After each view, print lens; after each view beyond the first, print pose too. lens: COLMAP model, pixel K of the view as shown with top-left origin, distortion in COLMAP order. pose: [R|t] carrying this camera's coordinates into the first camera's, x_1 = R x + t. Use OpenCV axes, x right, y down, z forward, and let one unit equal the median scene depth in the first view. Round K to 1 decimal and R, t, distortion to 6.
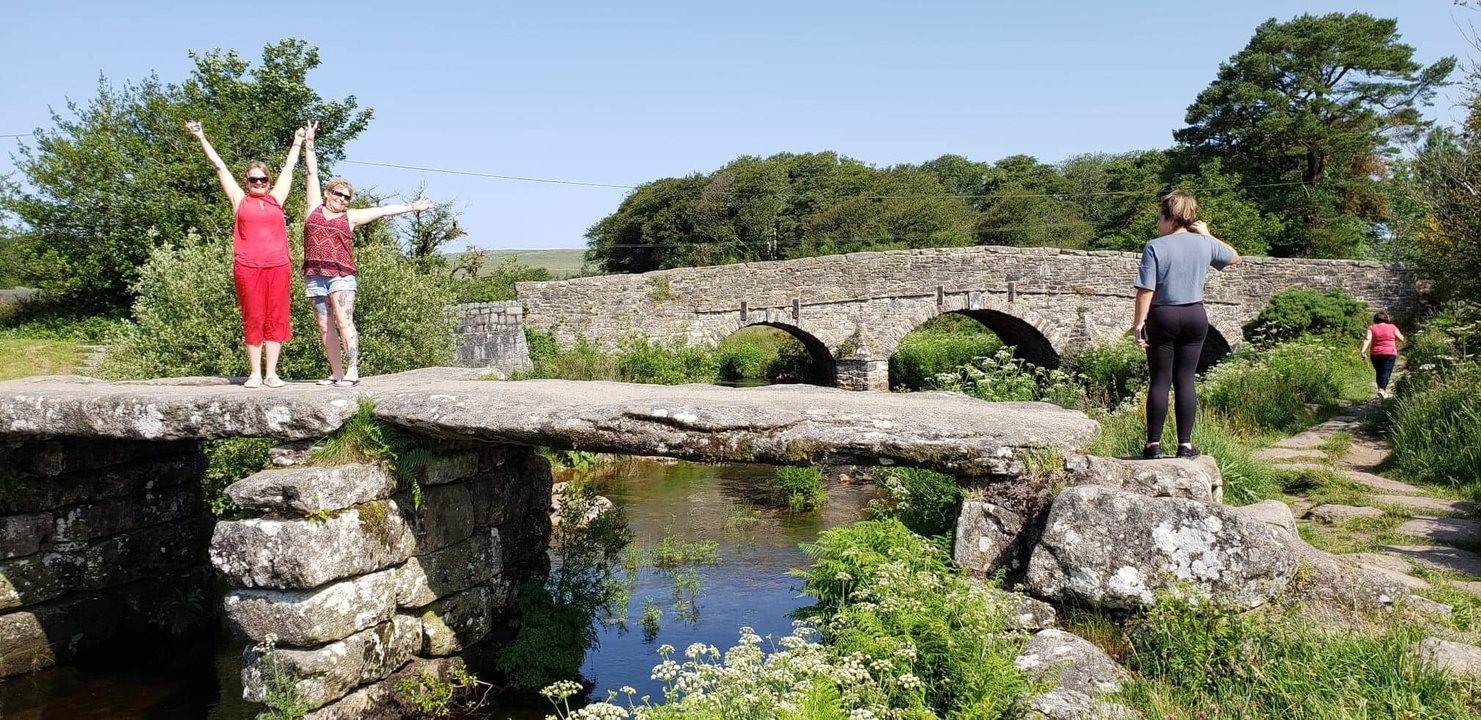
lens RADIAL K [[1083.9, 0, 740.9], [0, 1083.9, 359.1], [0, 0, 1]] dist [-0.062787, -0.007701]
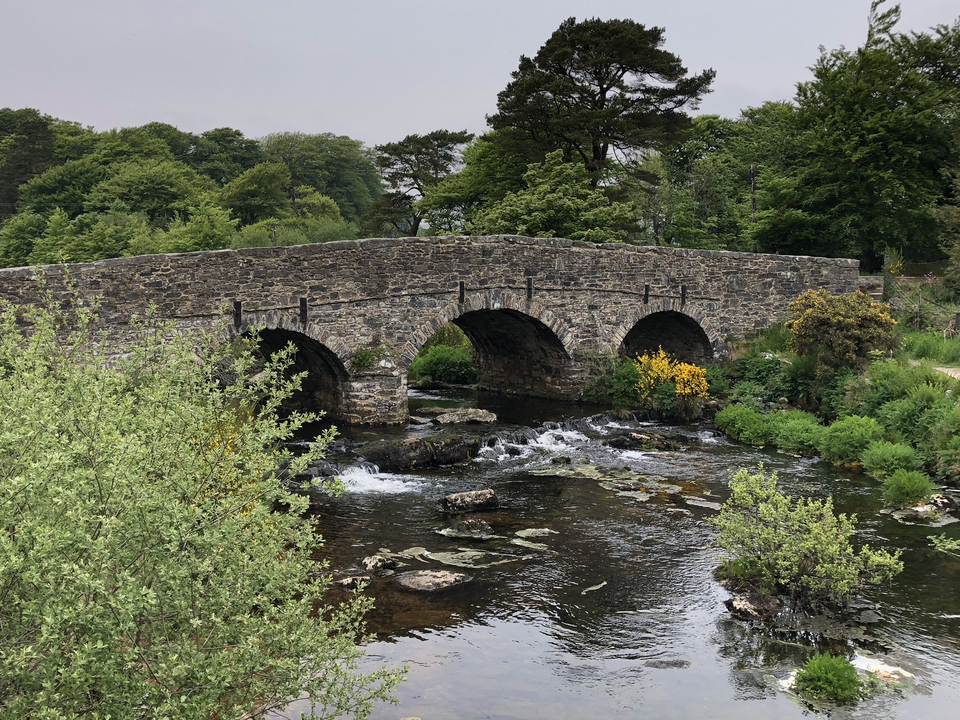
lens RADIAL K [[1021.8, 0, 480.2], [0, 1021.8, 359.3], [0, 0, 1]] dist [-0.003370, 0.000000]
pose [[0.877387, -0.028636, 0.478929, -0.182090], [0.011639, 0.999194, 0.038421, -0.037001], [-0.479643, -0.028136, 0.877013, 0.292269]]
